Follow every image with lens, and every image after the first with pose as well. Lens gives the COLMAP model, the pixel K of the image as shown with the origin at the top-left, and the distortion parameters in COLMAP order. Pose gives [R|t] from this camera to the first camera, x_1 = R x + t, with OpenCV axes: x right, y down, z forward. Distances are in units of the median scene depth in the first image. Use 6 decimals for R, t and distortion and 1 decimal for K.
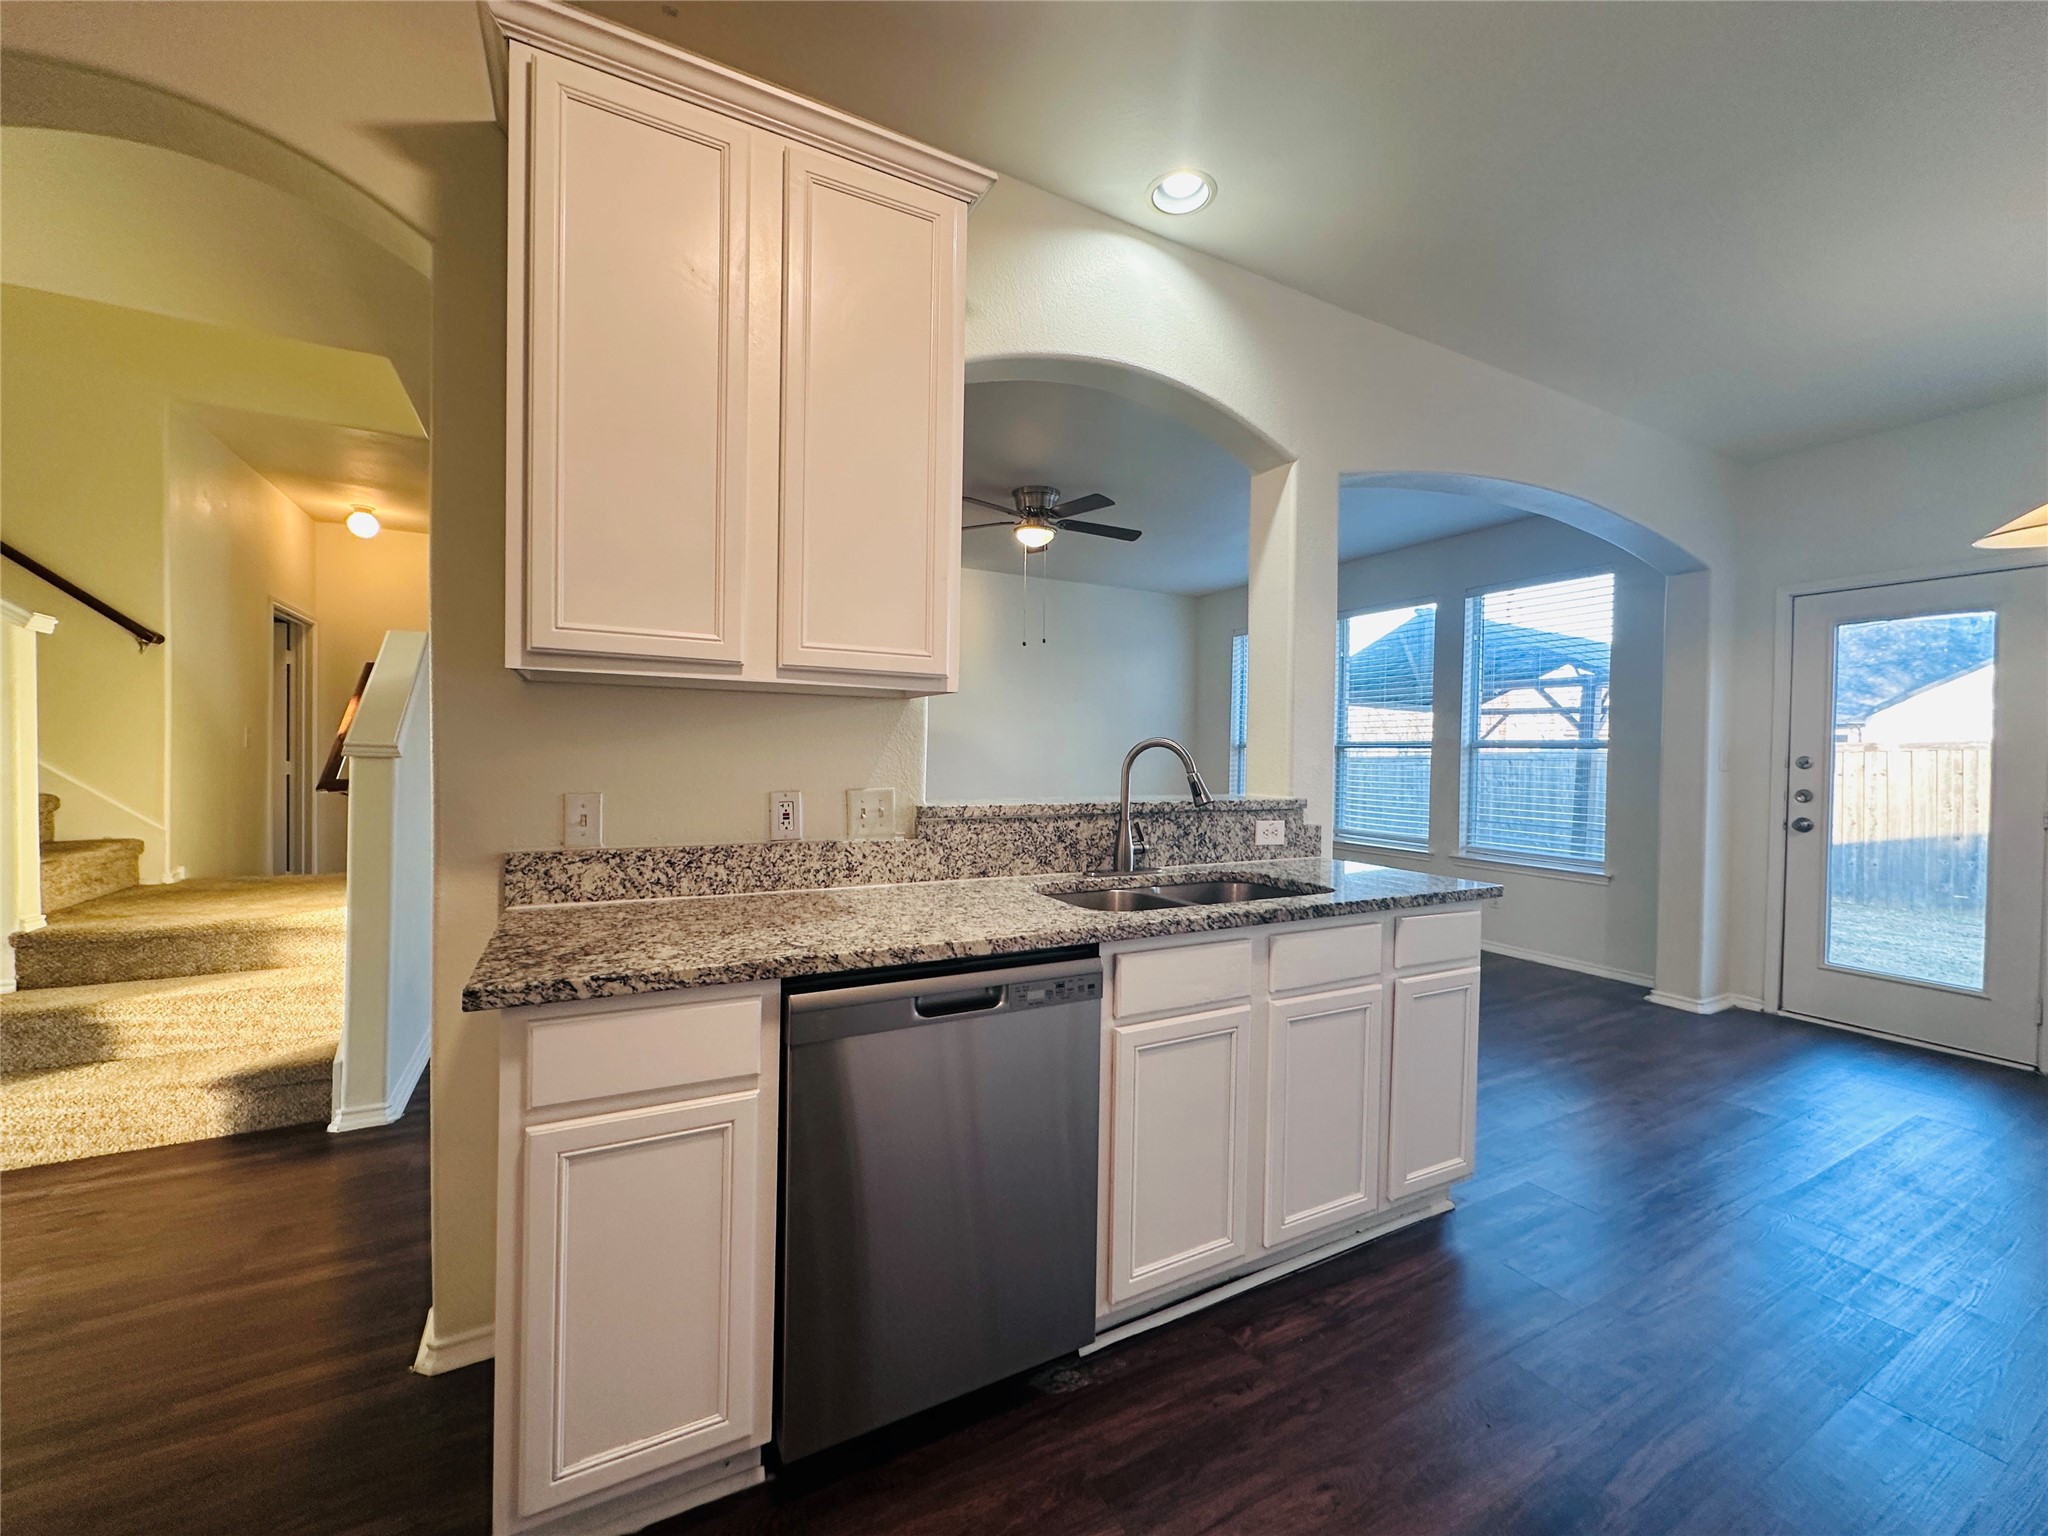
lens RADIAL K [[809.2, 0, 1020.7], [0, 809.2, 766.4], [0, 0, 1]] dist [0.002610, -0.000067]
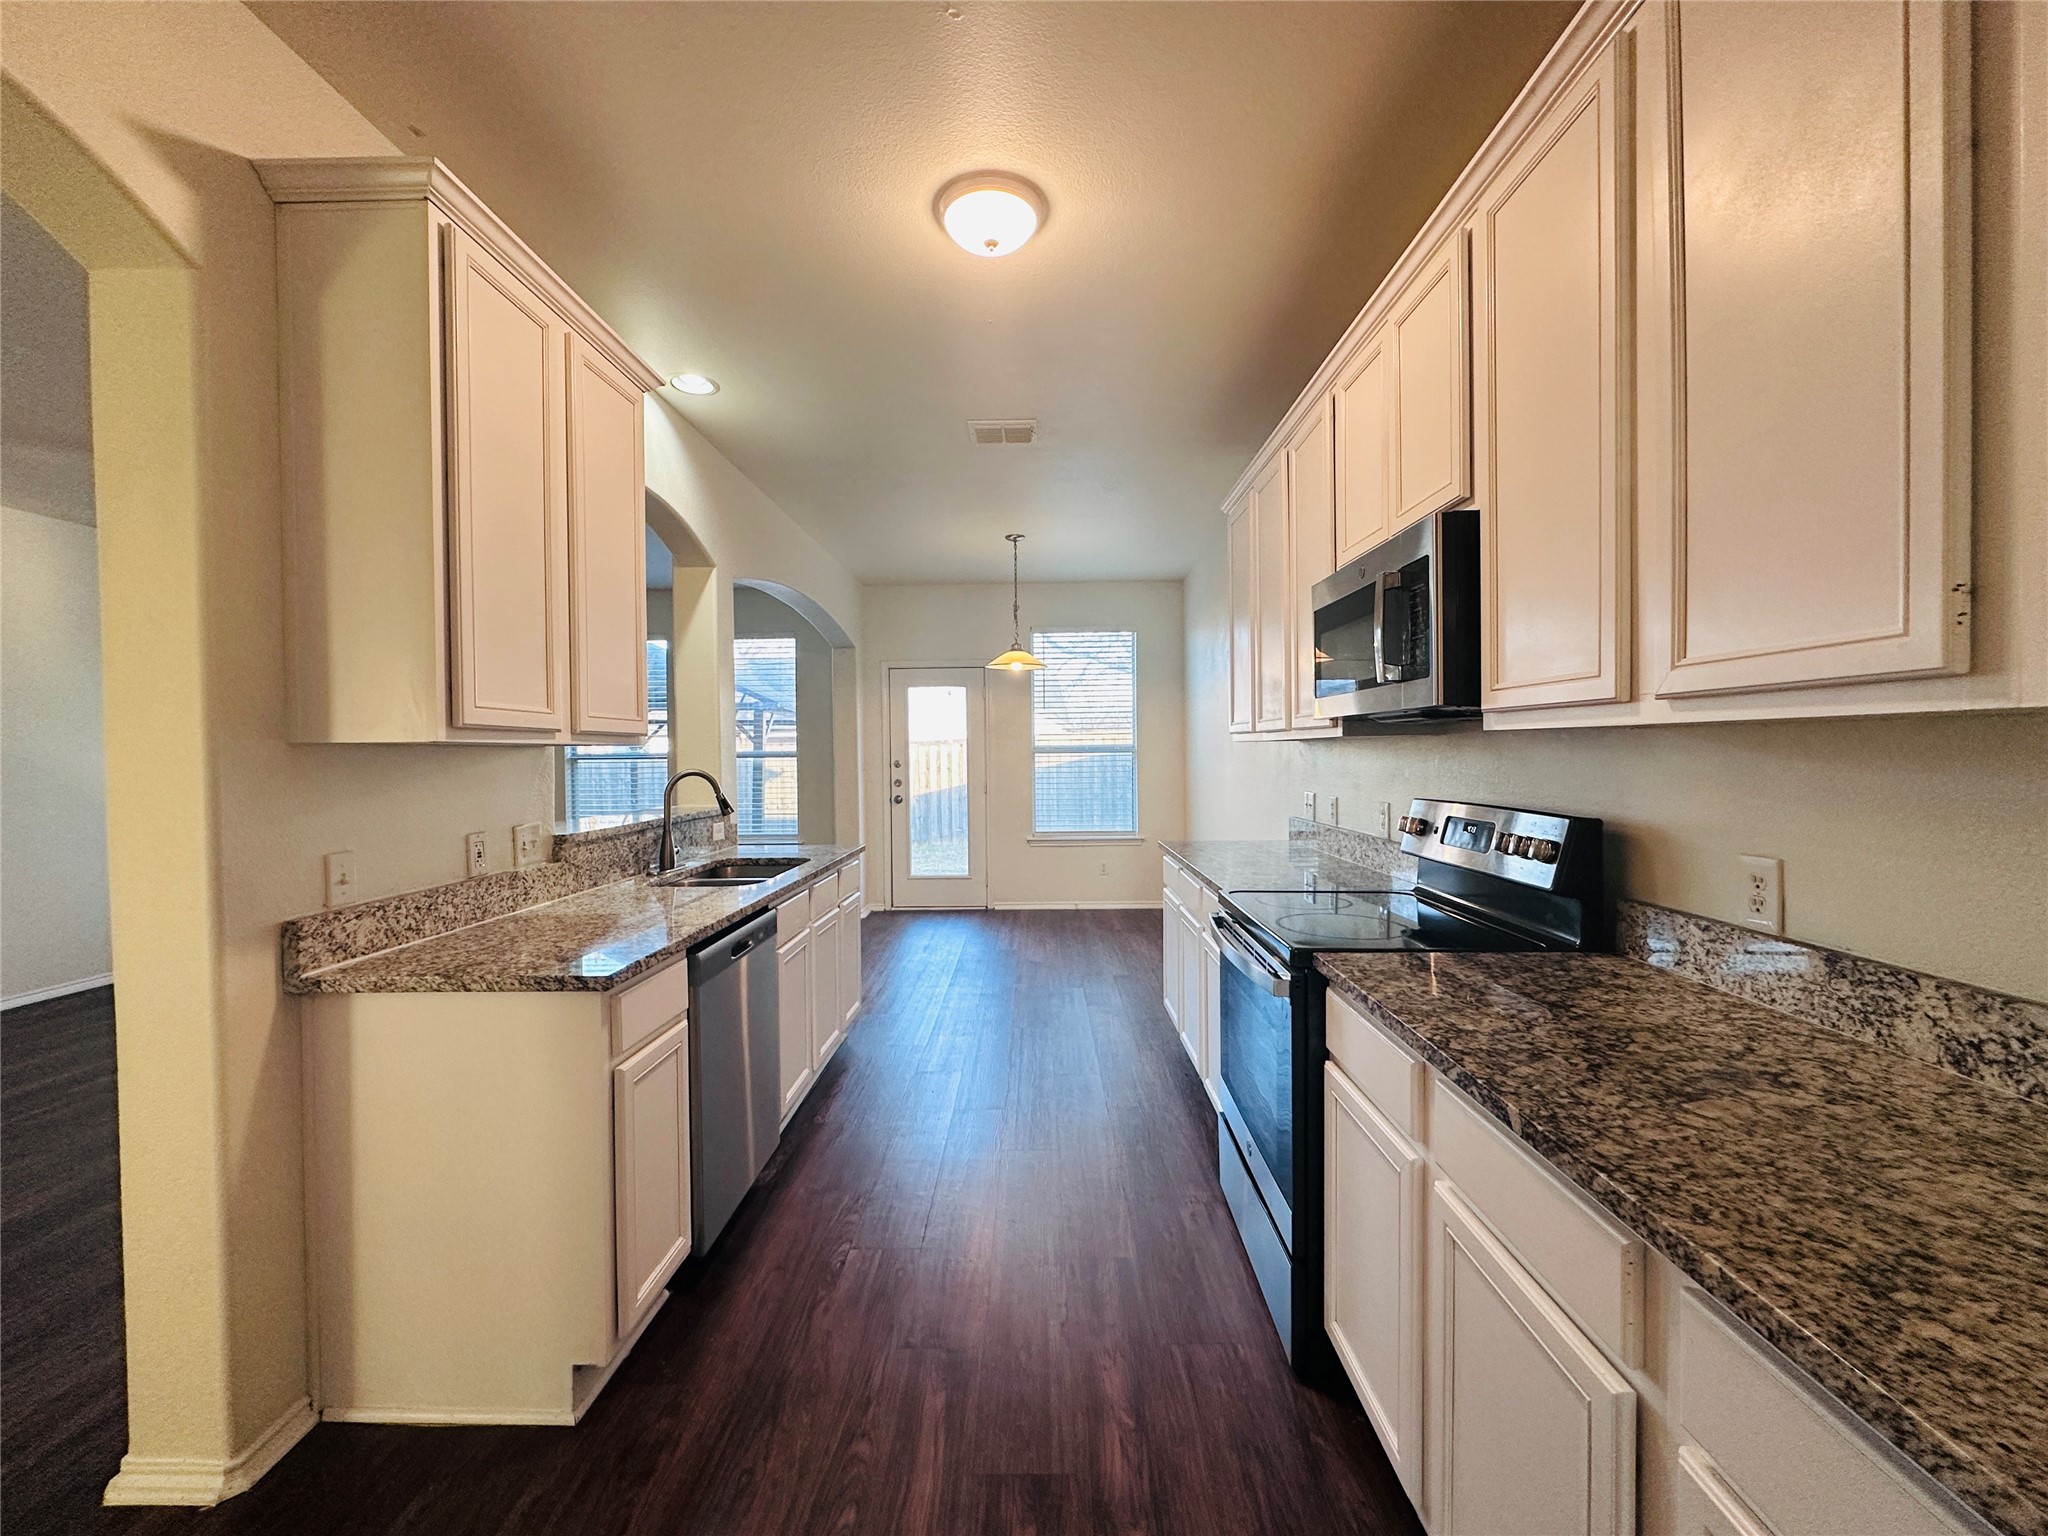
lens RADIAL K [[809.2, 0, 1025.5], [0, 809.2, 764.1], [0, 0, 1]] dist [0.002610, -0.000067]
pose [[0.488966, -0.030999, 0.871752, -0.847125], [0.028825, 0.999397, 0.019371, -0.060387], [-0.871827, 0.015656, 0.489564, -0.201791]]
